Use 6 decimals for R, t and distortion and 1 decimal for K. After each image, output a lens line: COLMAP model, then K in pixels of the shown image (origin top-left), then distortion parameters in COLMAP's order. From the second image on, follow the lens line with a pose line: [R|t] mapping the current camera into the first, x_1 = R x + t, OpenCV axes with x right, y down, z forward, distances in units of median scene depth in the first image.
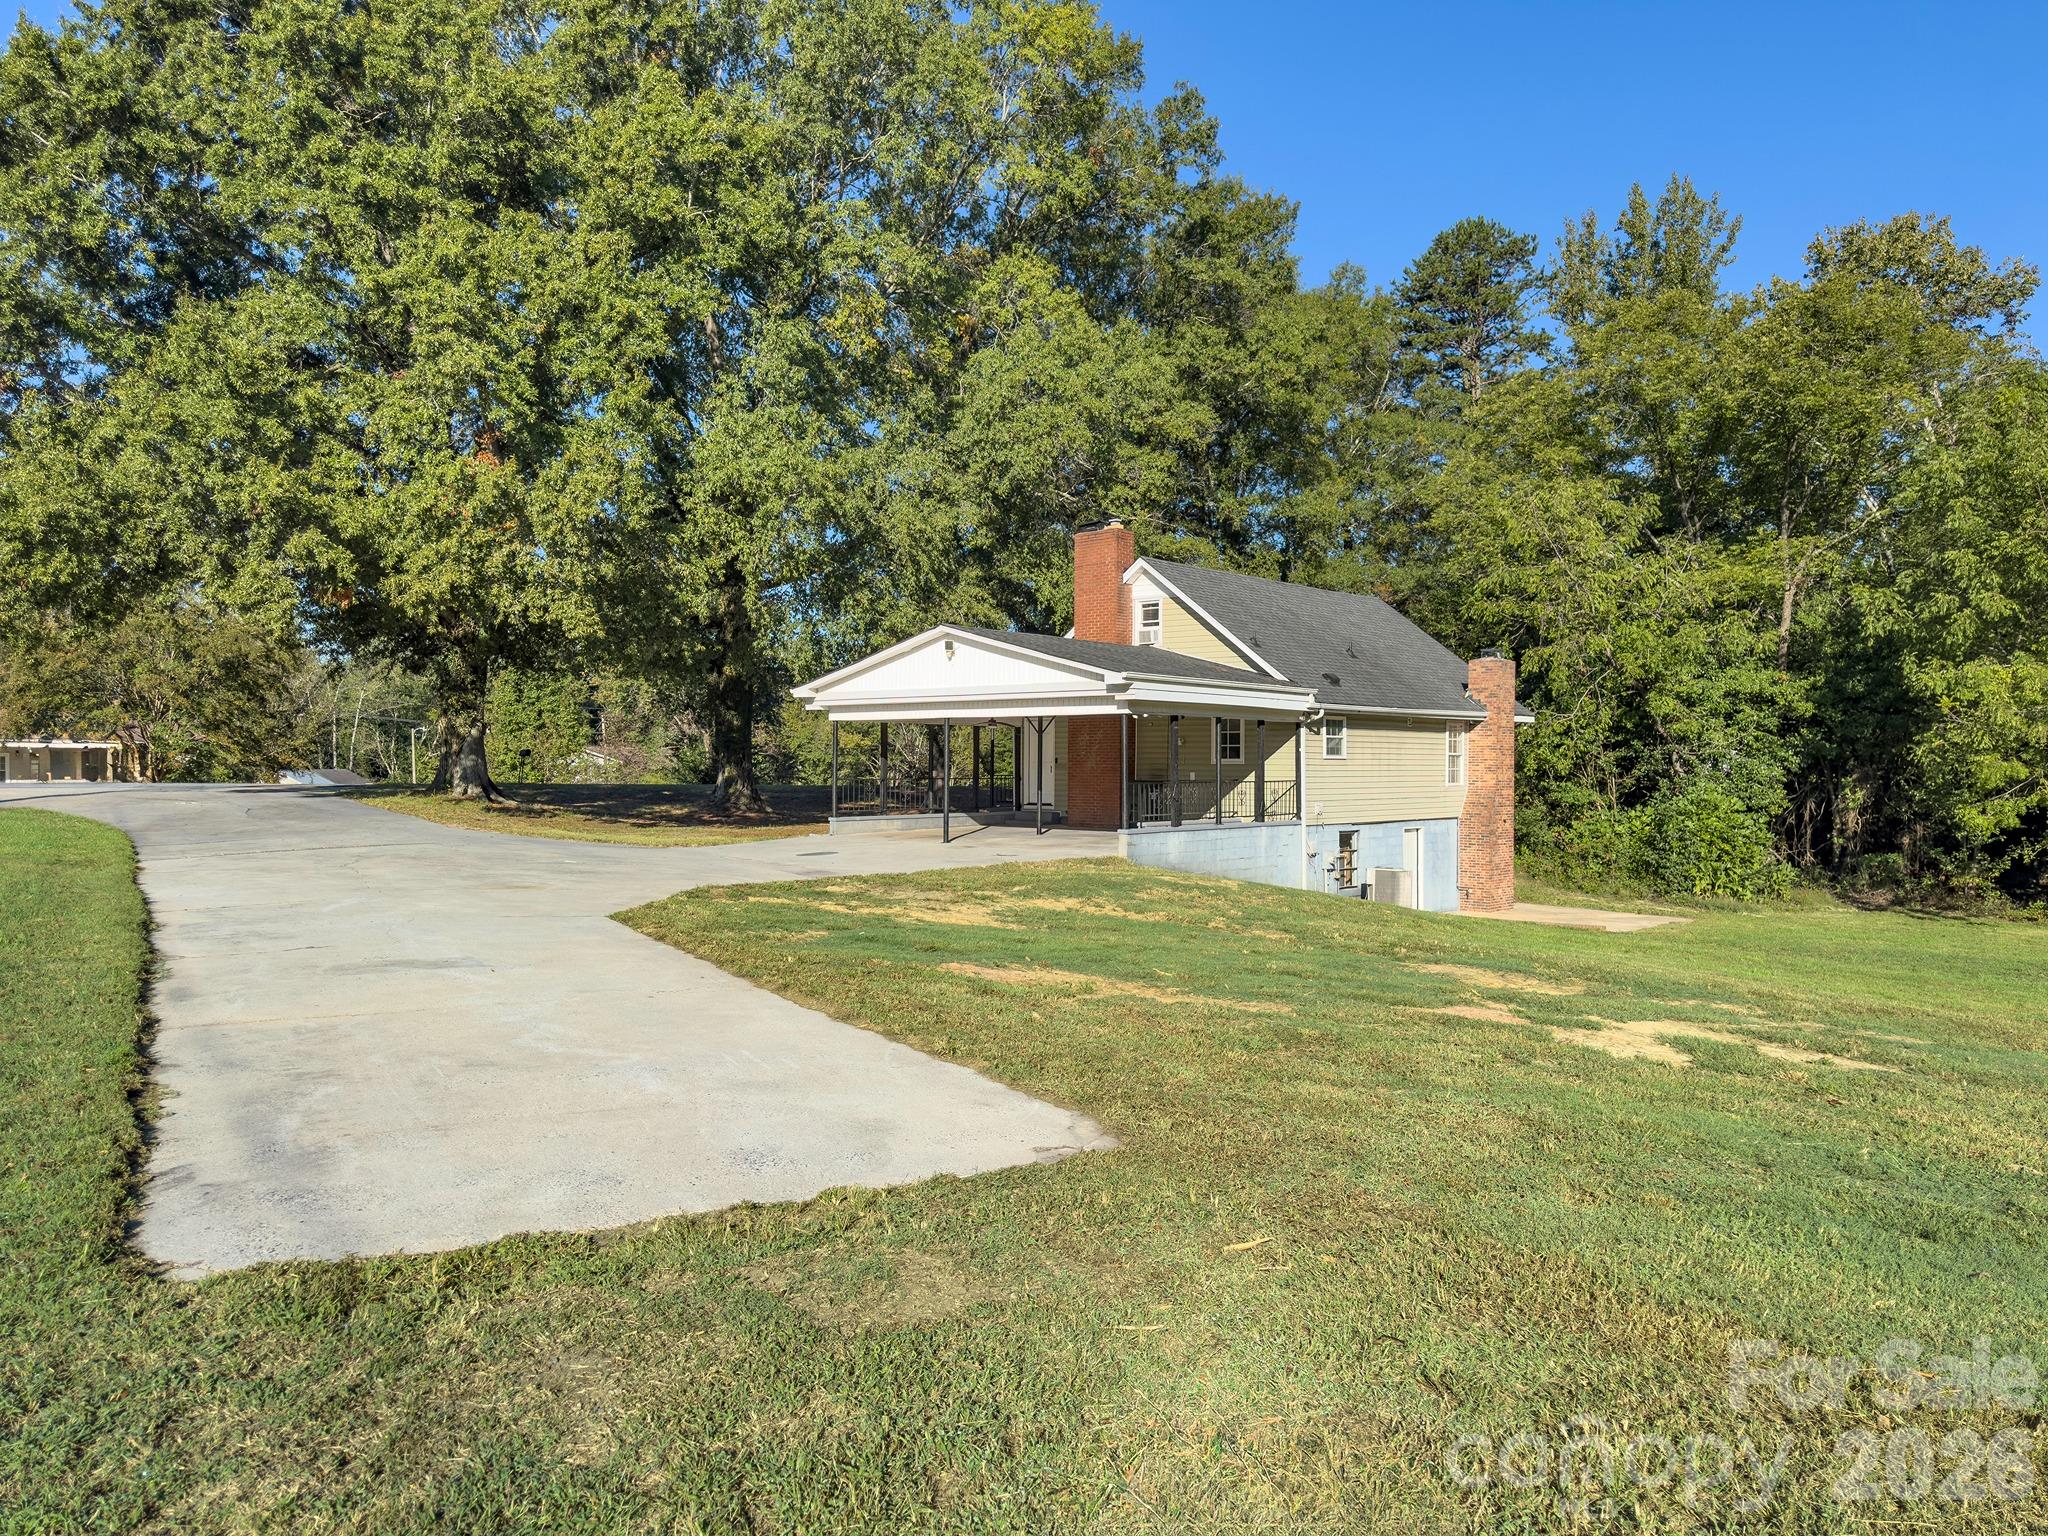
lens RADIAL K [[1432.5, 0, 1036.2], [0, 1432.5, 767.1], [0, 0, 1]] dist [0.051590, -0.051038]
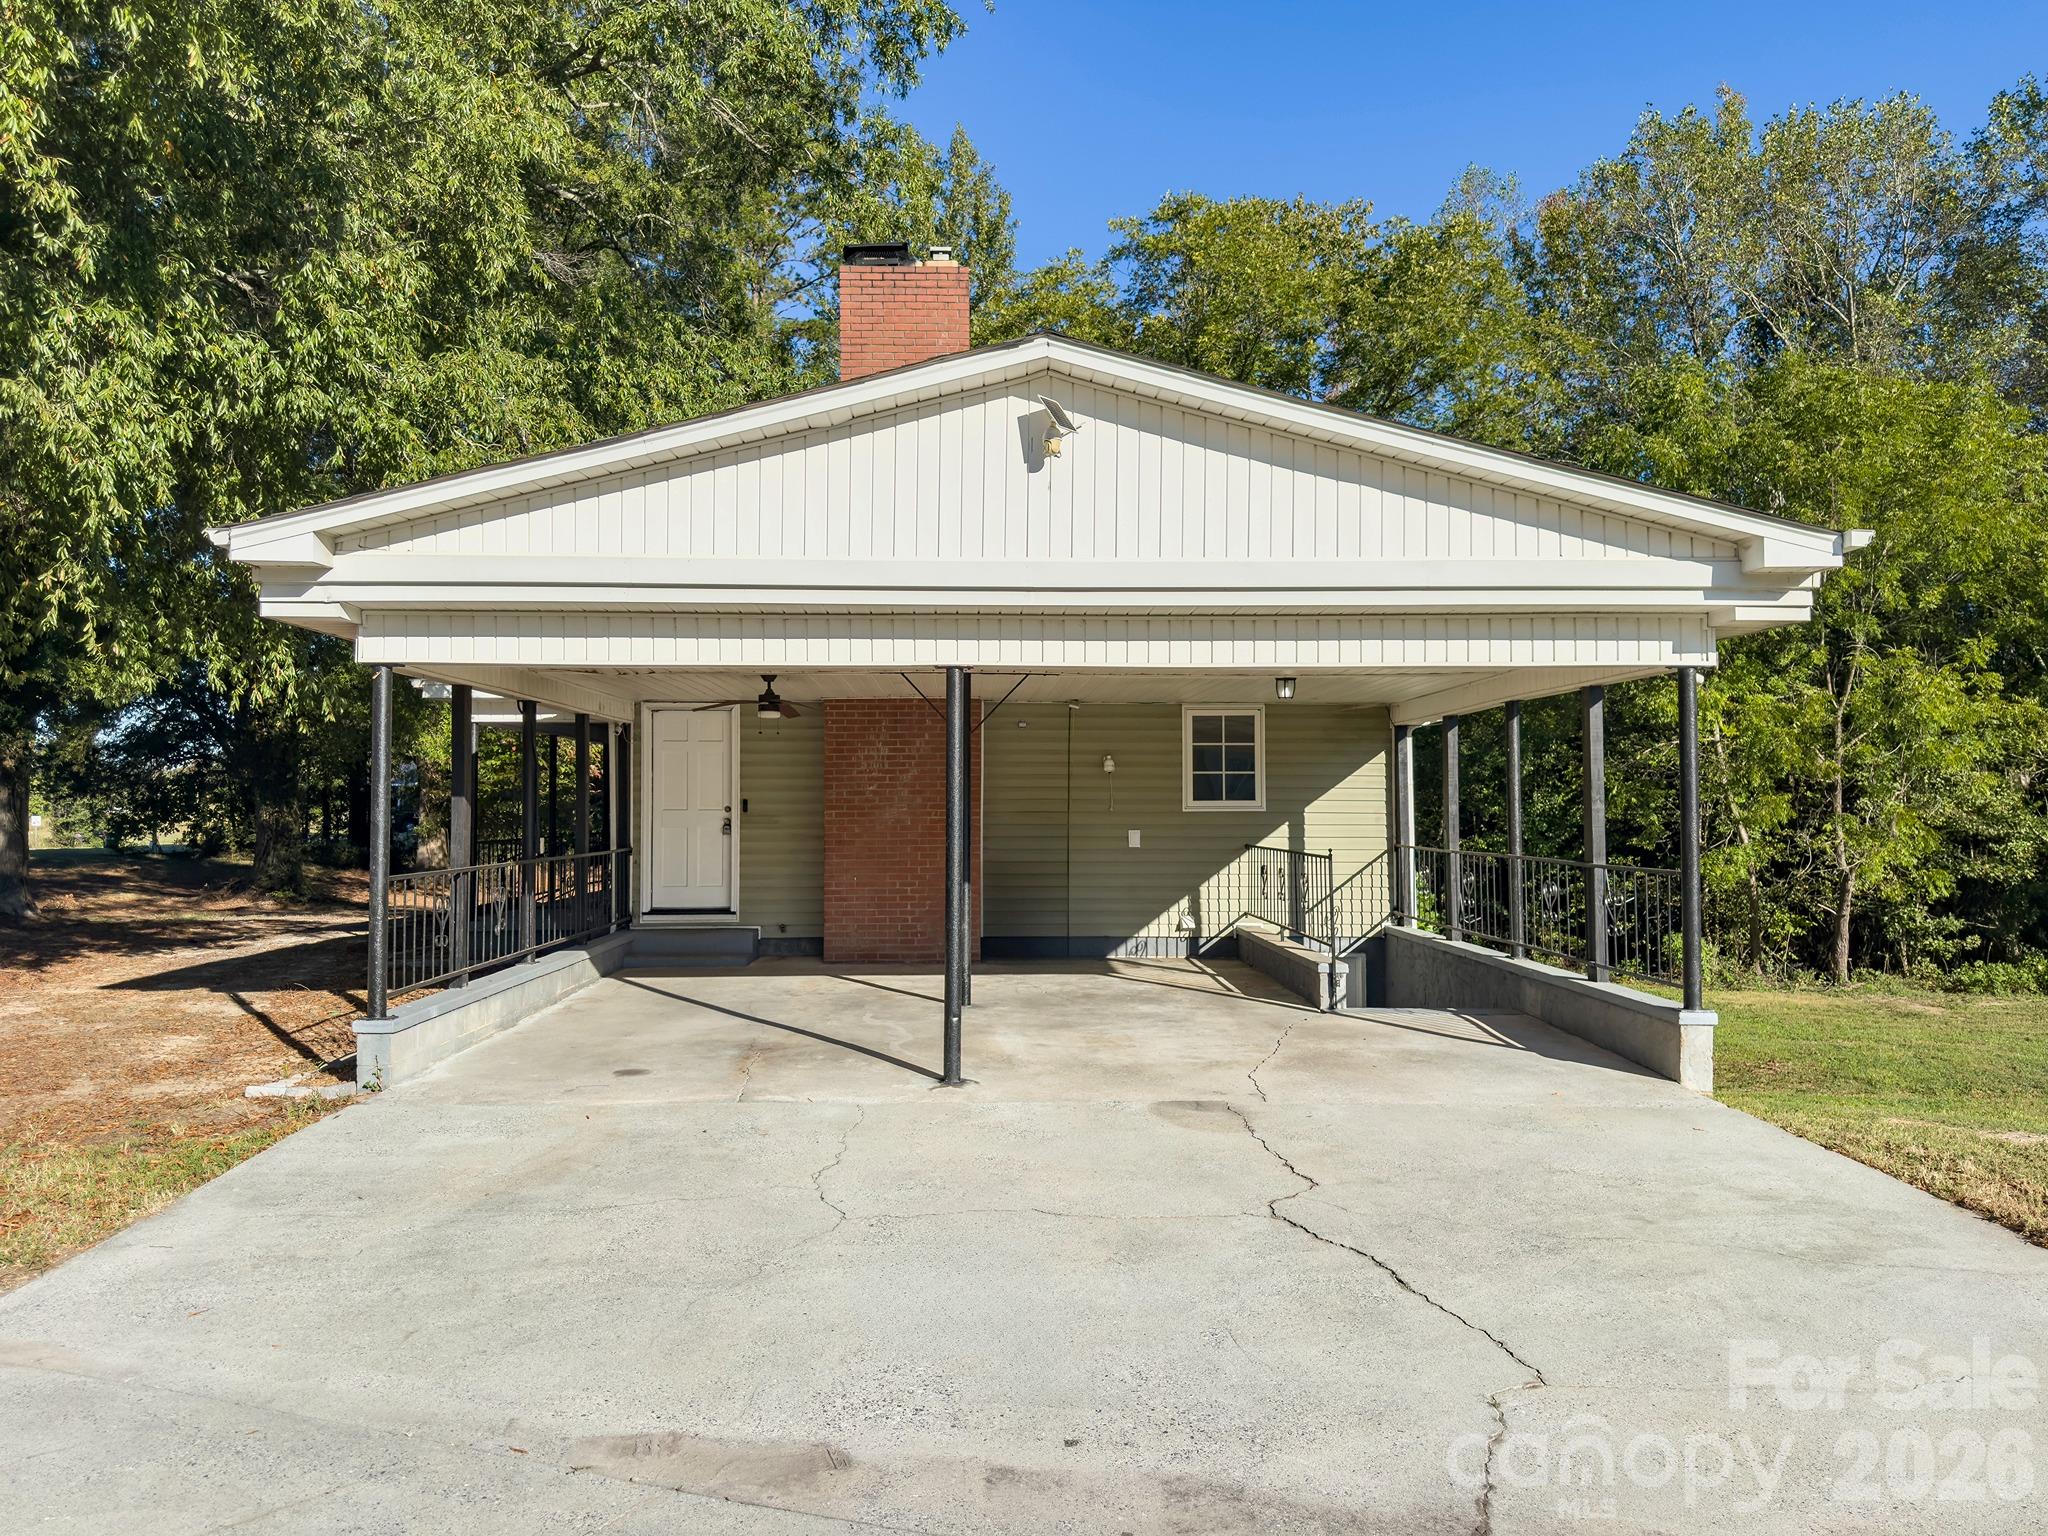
lens RADIAL K [[1432.5, 0, 1026.2], [0, 1432.5, 774.4], [0, 0, 1]] dist [0.051590, -0.051038]
pose [[0.746063, 0.010055, 0.665799, -0.228812], [0.004448, 0.999788, -0.020084, -0.005236], [-0.665860, 0.017945, 0.745860, 0.704752]]
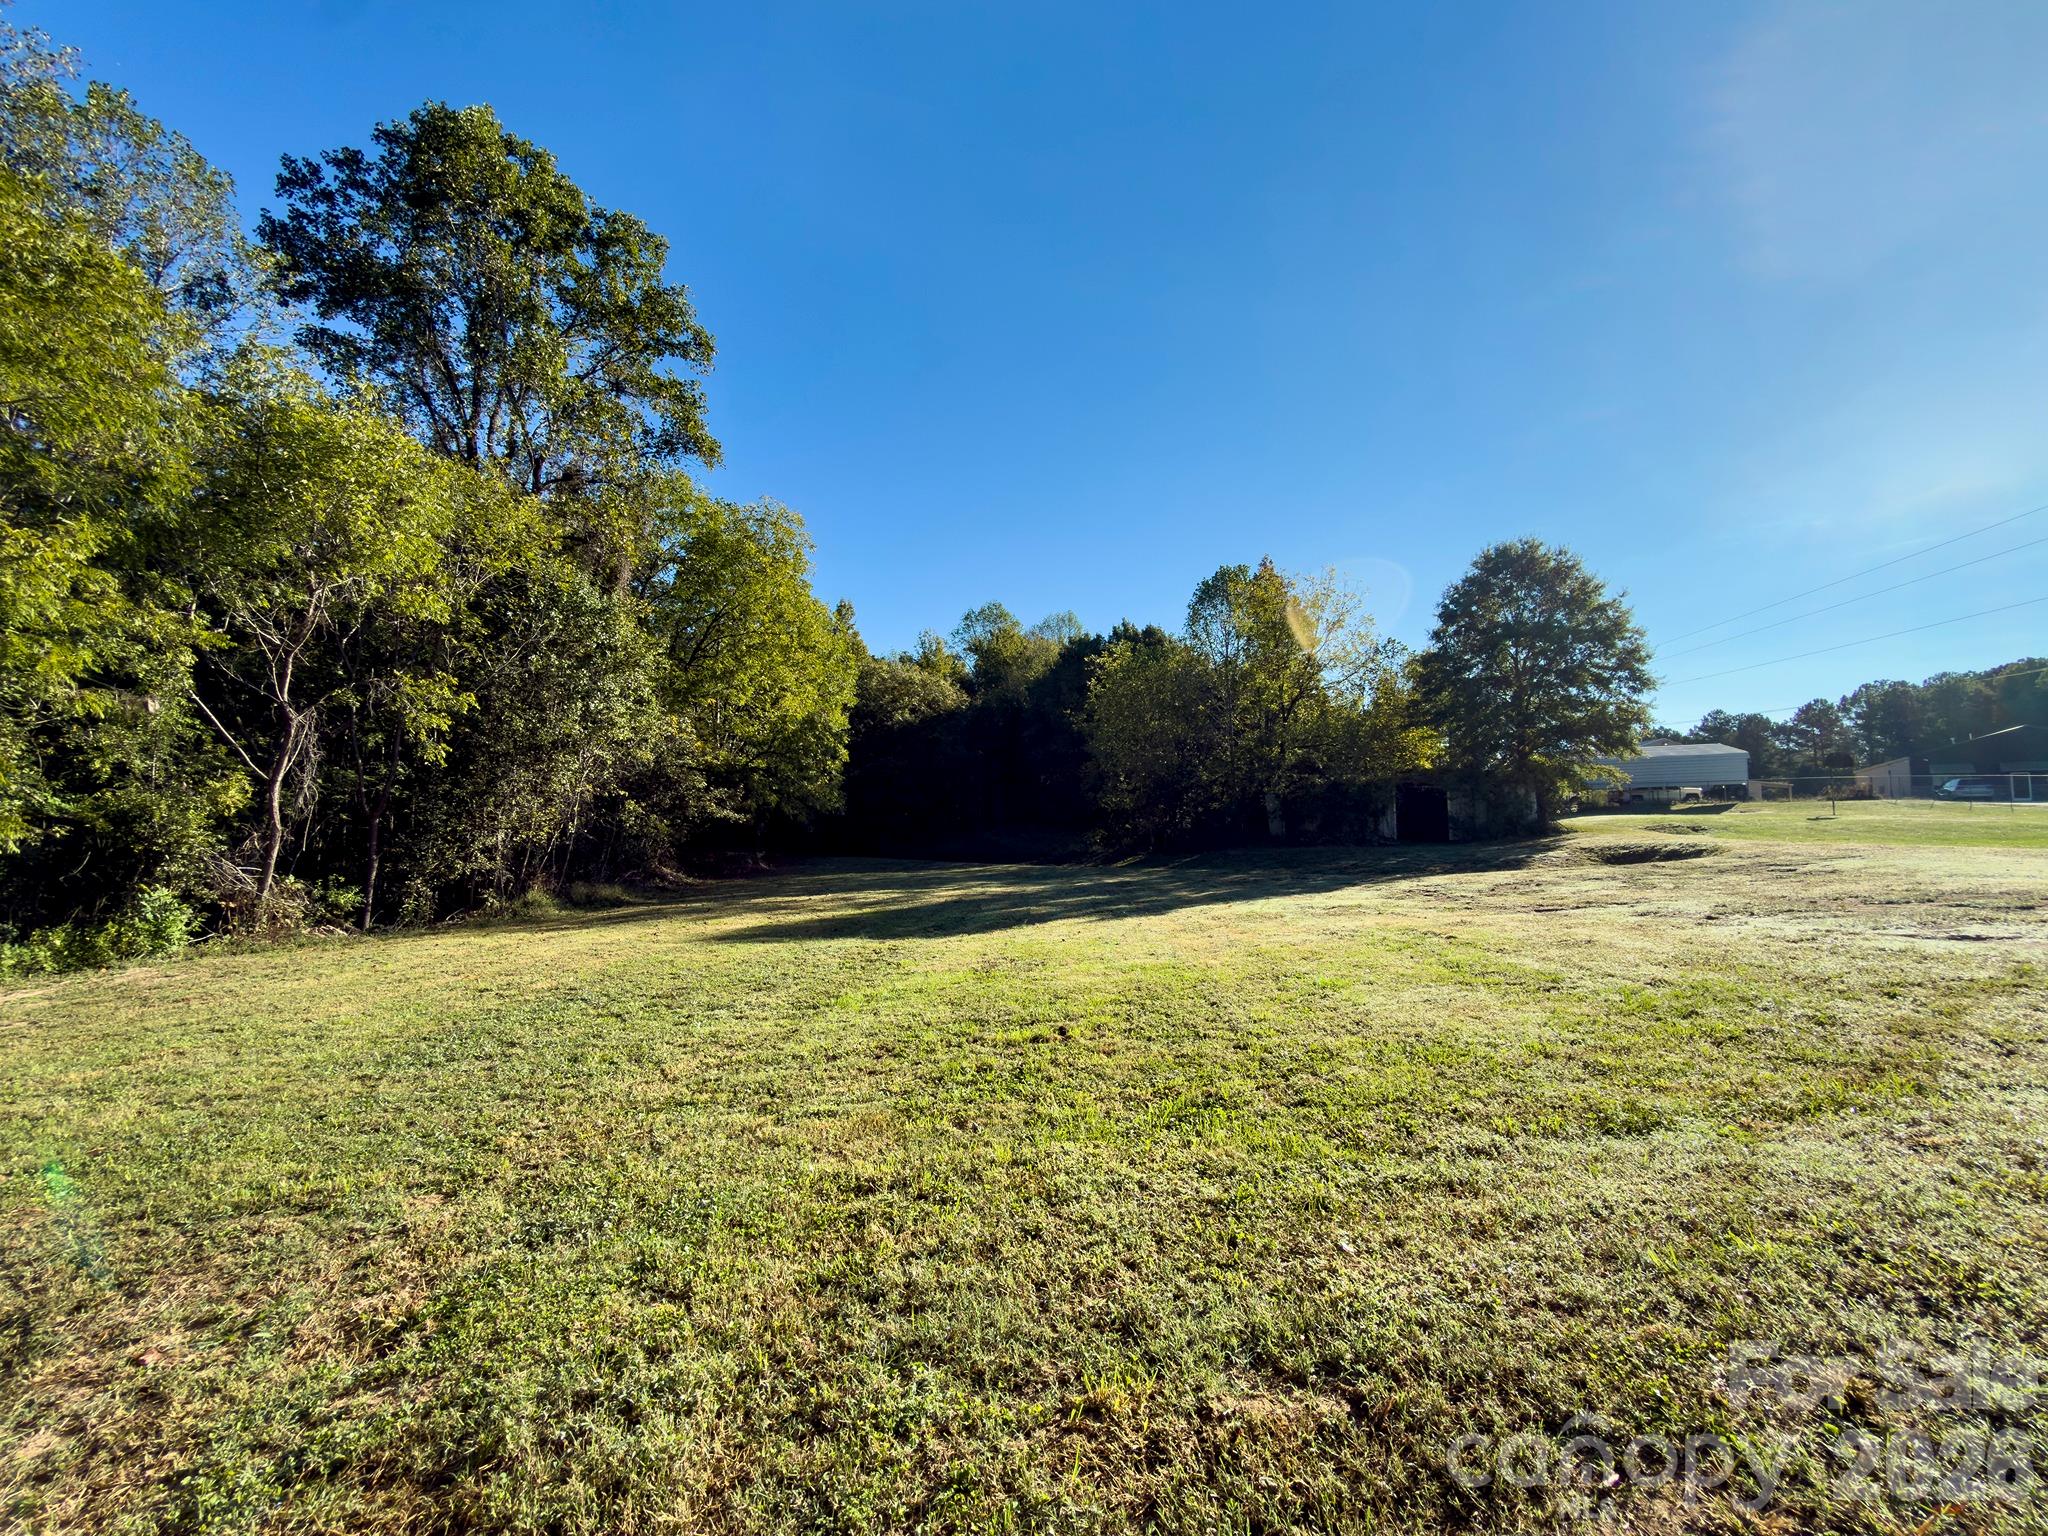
lens RADIAL K [[820.0, 0, 1030.6], [0, 820.0, 767.7], [0, 0, 1]] dist [0.006288, -0.000935]
pose [[-0.716188, 0.048170, 0.696243, 0.208030], [-0.006889, 0.997079, -0.076070, 0.041615], [-0.697874, -0.059277, -0.713764, 0.940165]]
